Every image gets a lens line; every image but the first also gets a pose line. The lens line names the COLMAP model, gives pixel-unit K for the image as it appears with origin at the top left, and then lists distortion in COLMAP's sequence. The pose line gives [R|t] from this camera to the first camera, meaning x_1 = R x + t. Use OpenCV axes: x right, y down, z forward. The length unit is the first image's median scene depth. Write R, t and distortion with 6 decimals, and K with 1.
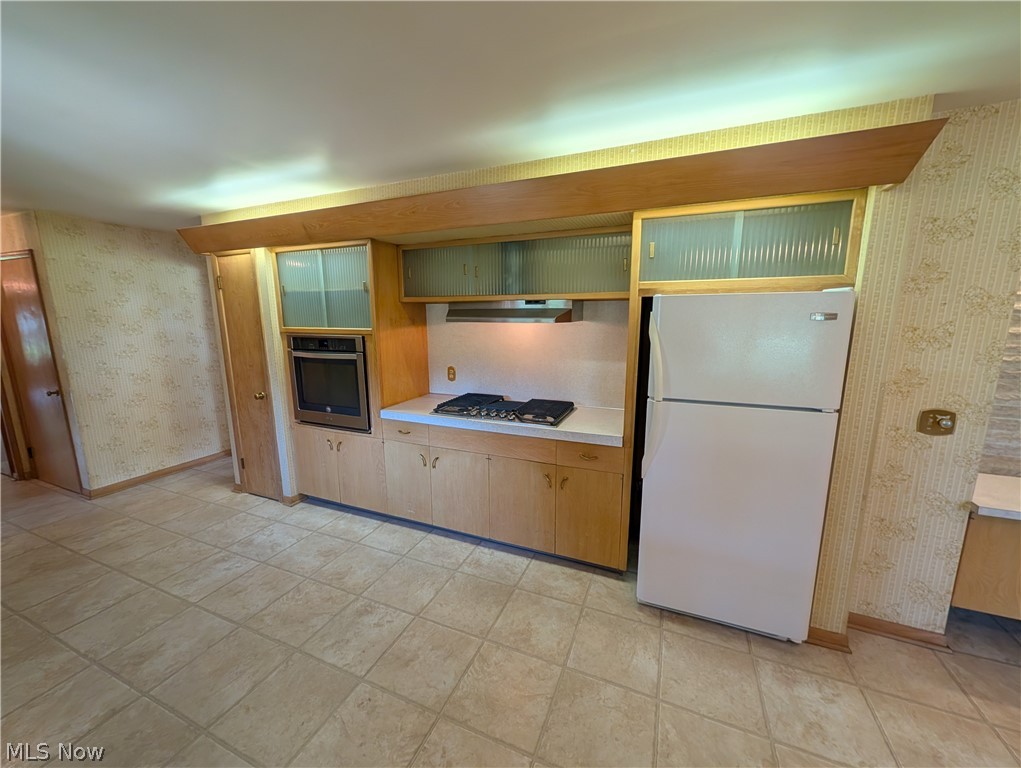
lens RADIAL K [[391.8, 0, 511.8], [0, 391.8, 383.7], [0, 0, 1]] dist [0.002501, -0.000042]
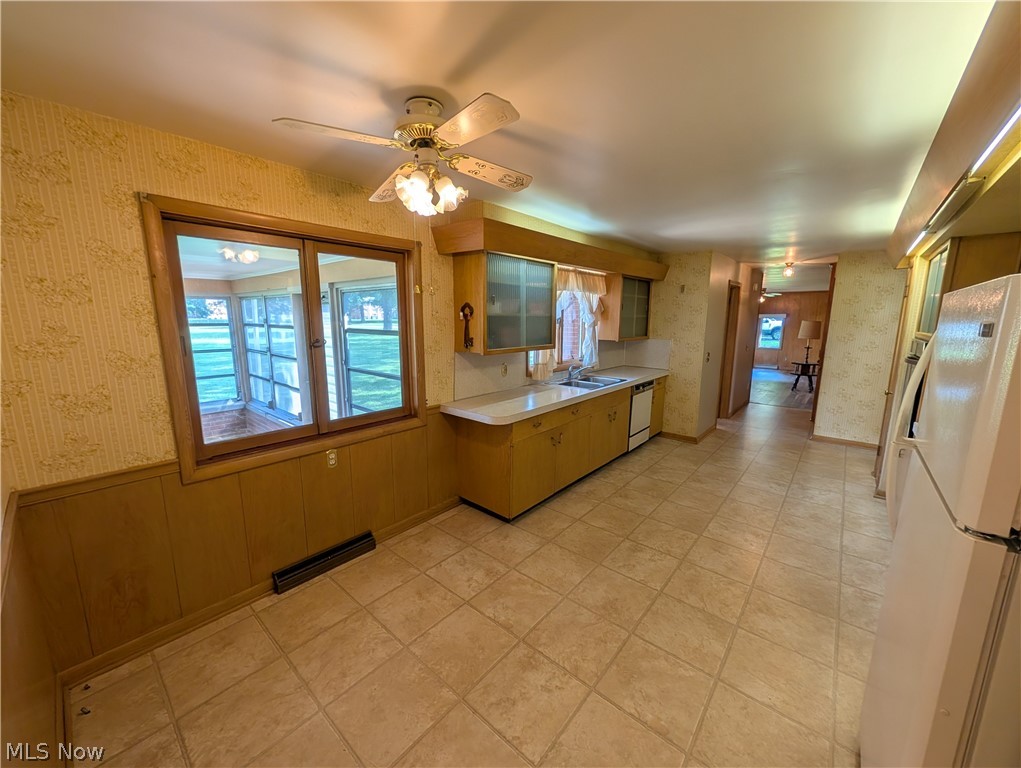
lens RADIAL K [[391.8, 0, 511.8], [0, 391.8, 385.1], [0, 0, 1]] dist [0.002501, -0.000042]
pose [[-0.311288, 0.160876, -0.936600, 0.911084], [-0.168141, 0.960694, 0.220897, -0.067767], [0.935323, 0.226243, -0.272003, 0.378033]]
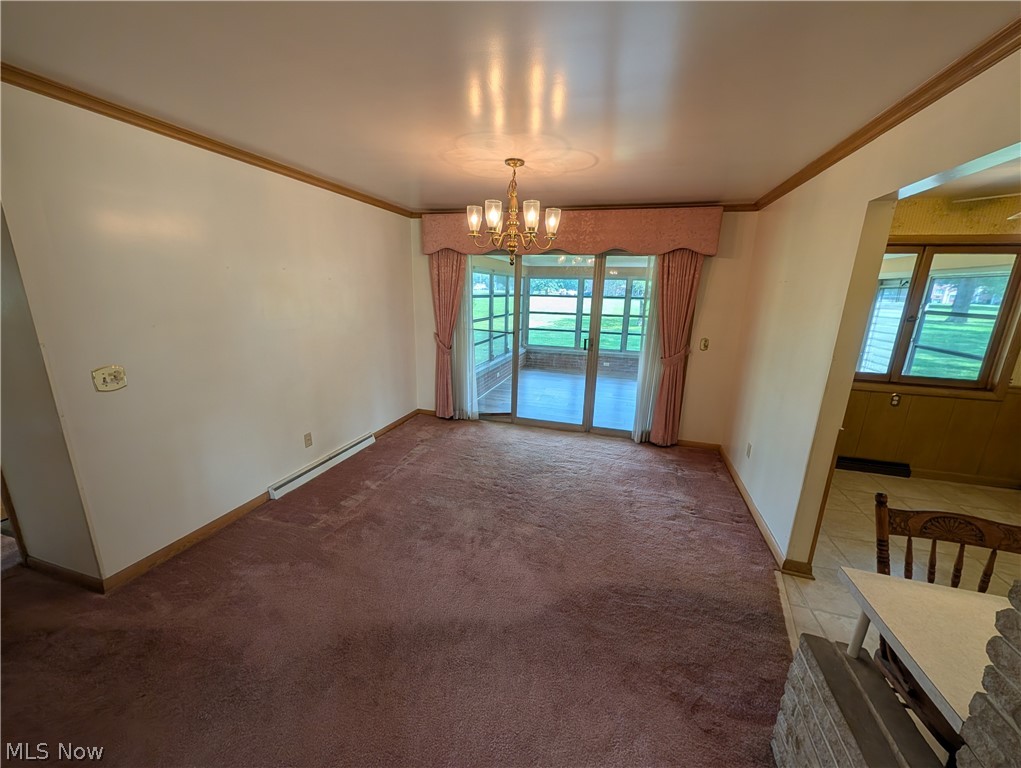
lens RADIAL K [[391.8, 0, 512.5], [0, 391.8, 383.9], [0, 0, 1]] dist [0.002501, -0.000042]
pose [[-0.993496, -0.000060, -0.113867, 1.681115], [-0.045851, 0.915557, 0.399566, -0.150826], [0.104228, 0.402188, -0.909605, 0.844302]]
